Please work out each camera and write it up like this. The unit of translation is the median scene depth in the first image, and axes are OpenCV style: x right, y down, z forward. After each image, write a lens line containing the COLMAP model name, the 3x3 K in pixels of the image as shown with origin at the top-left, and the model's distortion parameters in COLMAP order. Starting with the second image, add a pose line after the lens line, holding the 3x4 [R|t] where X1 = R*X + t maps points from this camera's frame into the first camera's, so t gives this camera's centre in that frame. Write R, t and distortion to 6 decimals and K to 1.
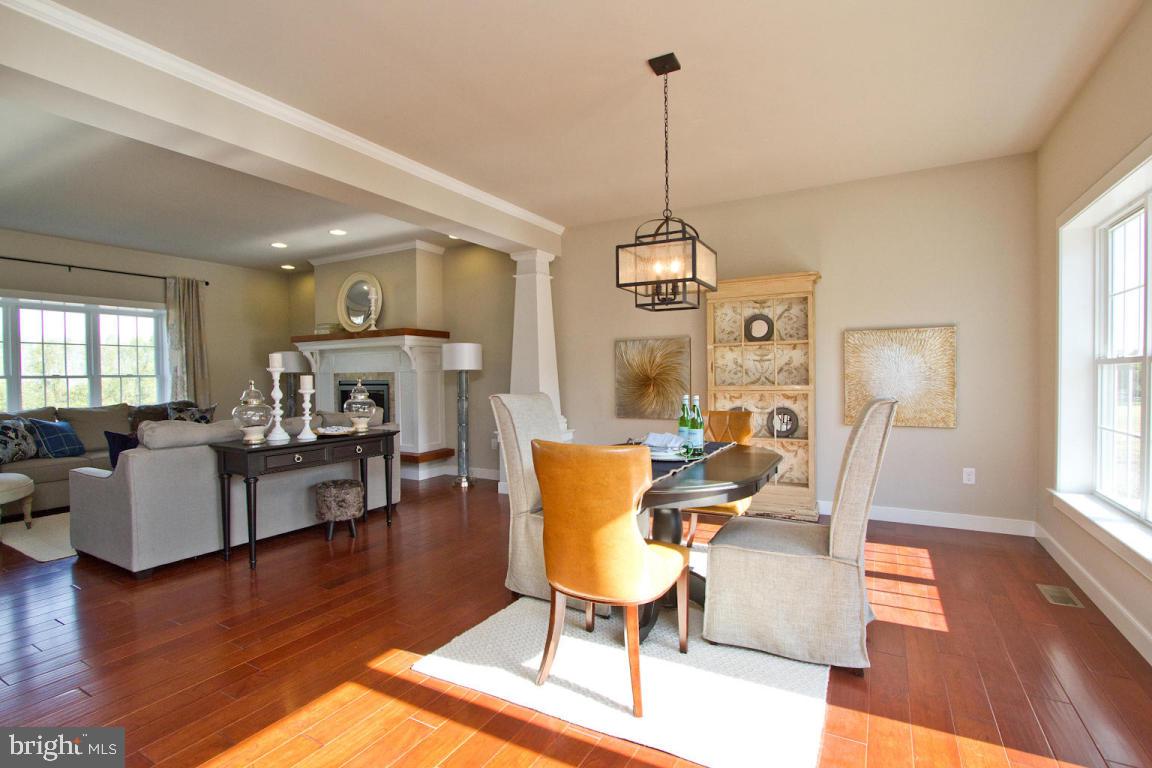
lens RADIAL K [[557.1, 0, 587.7], [0, 557.1, 388.6], [0, 0, 1]] dist [-0.020334, 0.004284]
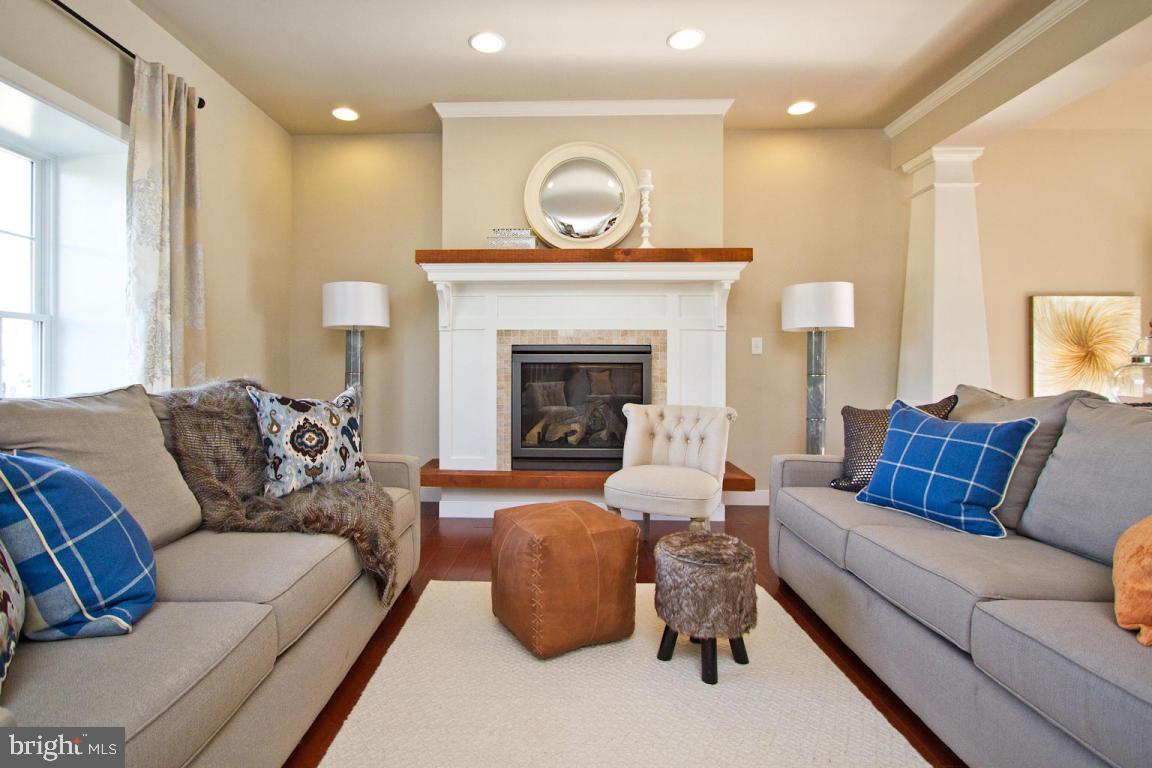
lens RADIAL K [[557.1, 0, 546.9], [0, 557.1, 370.2], [0, 0, 1]] dist [-0.020334, 0.004284]
pose [[0.887915, 0.010372, 0.459890, -0.933625], [-0.001198, 0.999795, -0.020236, 0.029544], [-0.460005, 0.017417, 0.887745, 0.737876]]
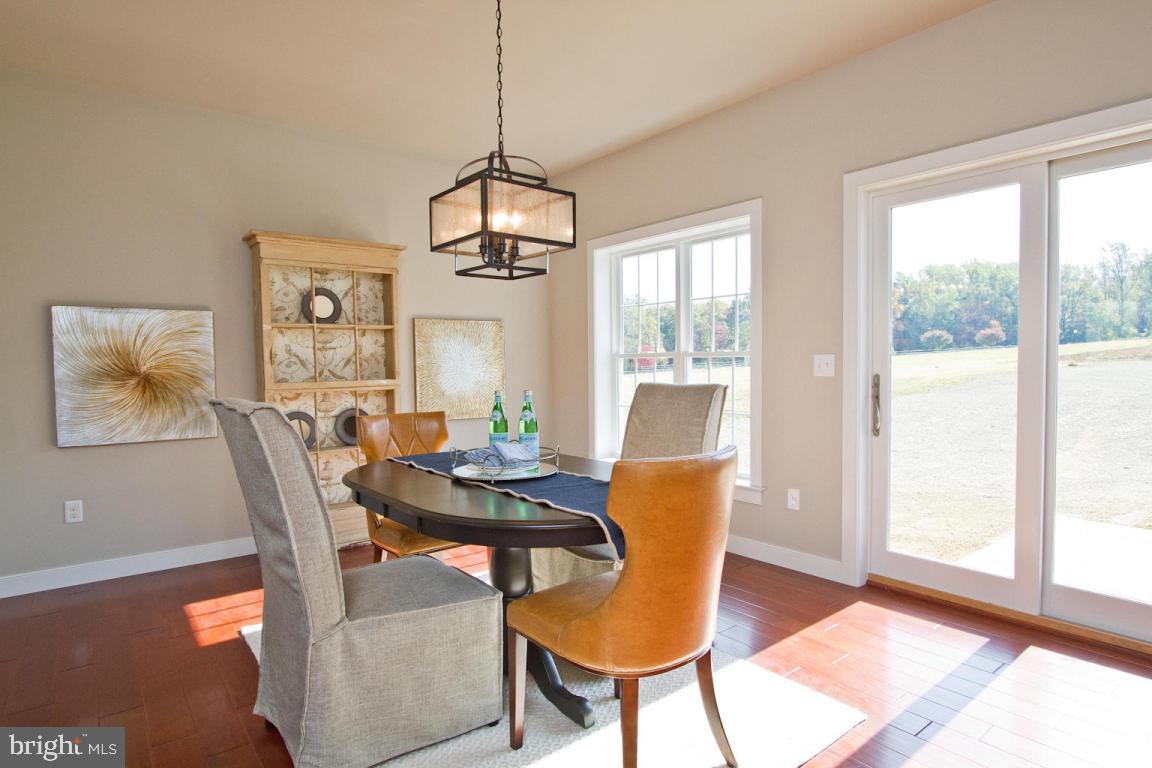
lens RADIAL K [[630.7, 0, 580.4], [0, 630.7, 393.5], [0, 0, 1]] dist [-0.016003, 0.003993]
pose [[0.381195, -0.038735, 0.923683, -0.346640], [0.028961, 0.999132, 0.029947, -0.004571], [-0.924041, 0.015335, 0.381986, 0.337025]]
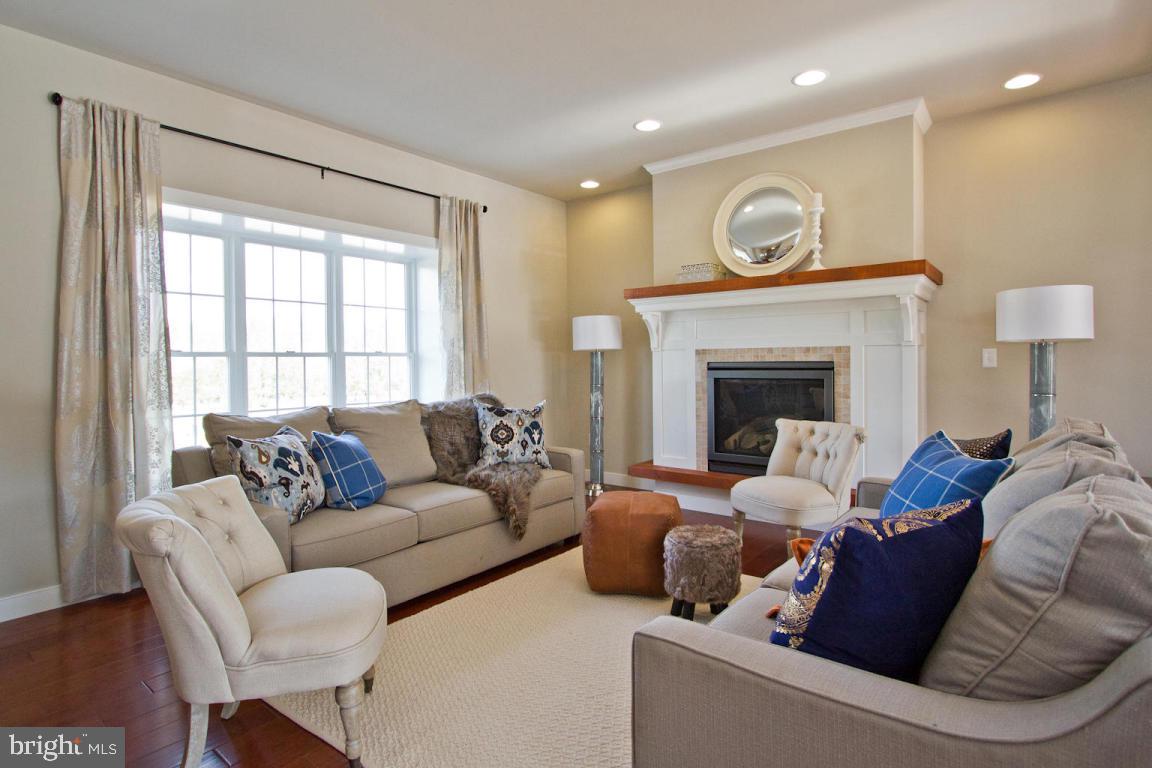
lens RADIAL K [[593.4, 0, 576.6], [0, 593.4, 370.3], [0, 0, 1]] dist [-0.009587, 0.000206]
pose [[0.988165, 0.002986, -0.153368, -0.692078], [-0.004117, 0.999967, -0.007061, 0.000225], [0.153342, 0.007608, 0.988144, 0.491245]]
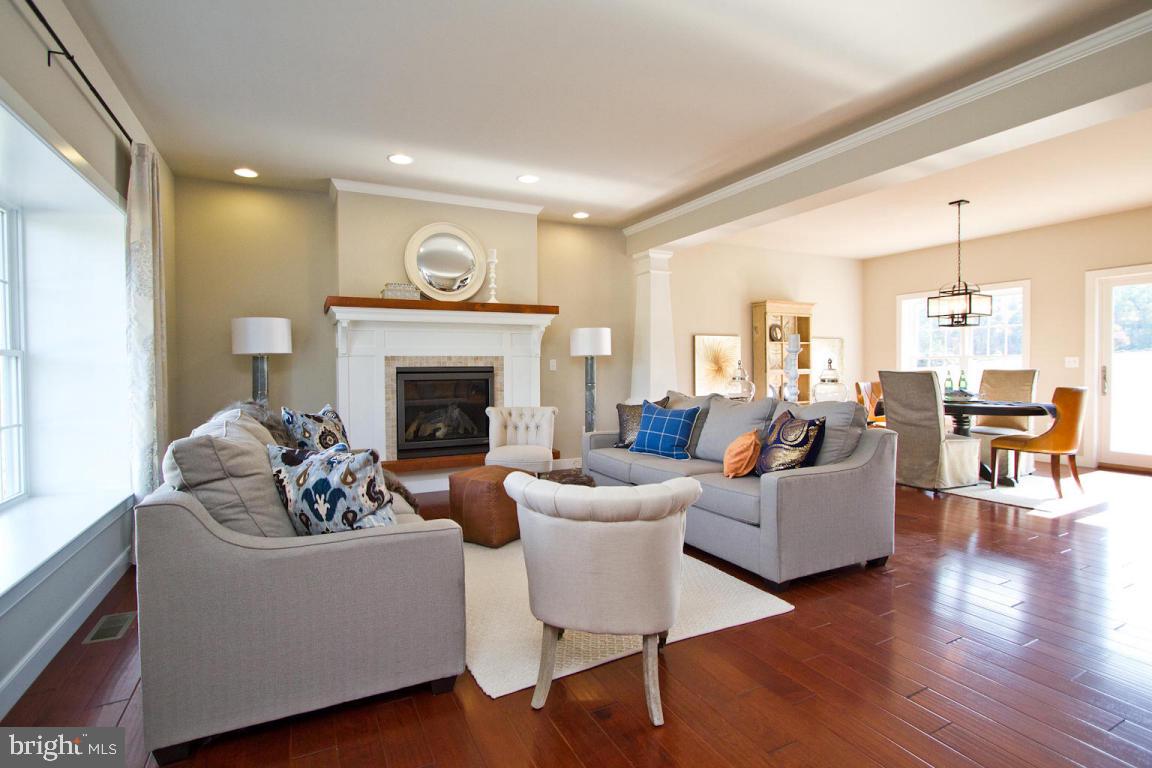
lens RADIAL K [[557.1, 0, 559.4], [0, 557.1, 378.7], [0, 0, 1]] dist [-0.020334, 0.004284]
pose [[0.563432, -0.011697, 0.826080, -1.294737], [0.020035, 0.999799, 0.000492, 0.006743], [-0.825919, 0.016274, 0.563553, 0.612330]]
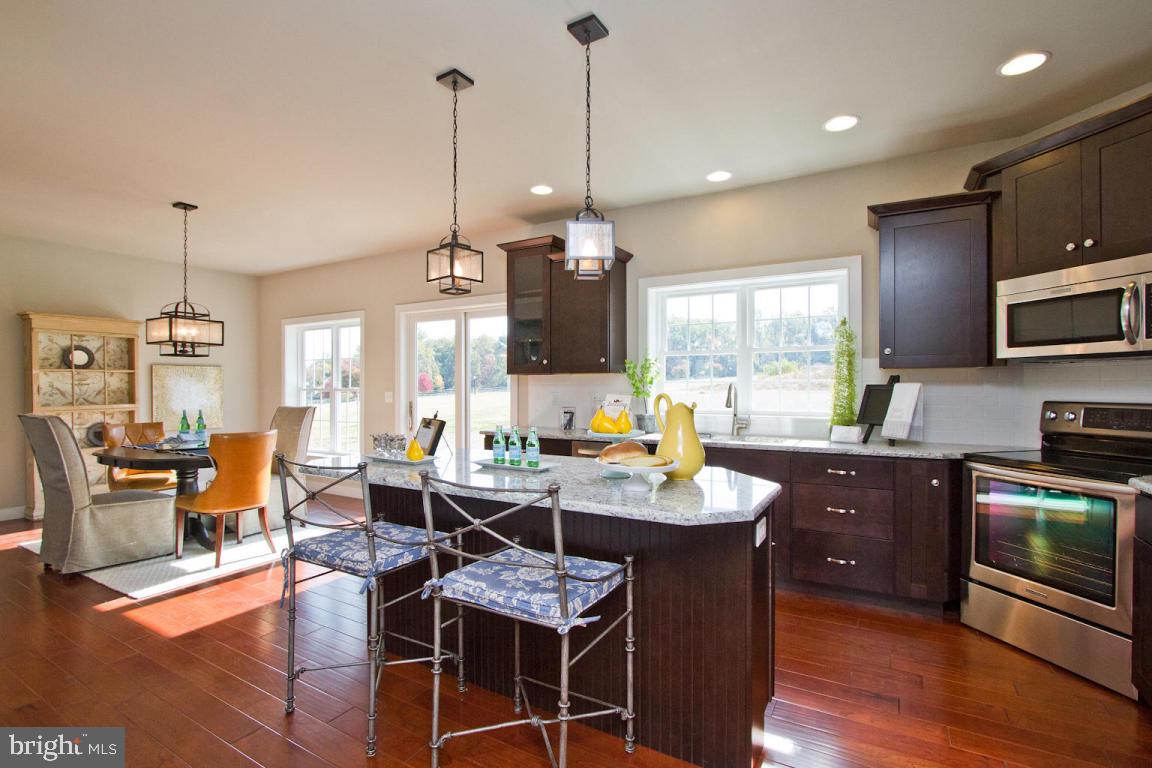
lens RADIAL K [[557.1, 0, 591.6], [0, 557.1, 391.2], [0, 0, 1]] dist [-0.020334, 0.004284]
pose [[0.018304, 0.001785, 0.999831, -0.826182], [0.025244, 0.999679, -0.002247, -0.005602], [-0.999514, 0.025281, 0.018254, -0.116059]]
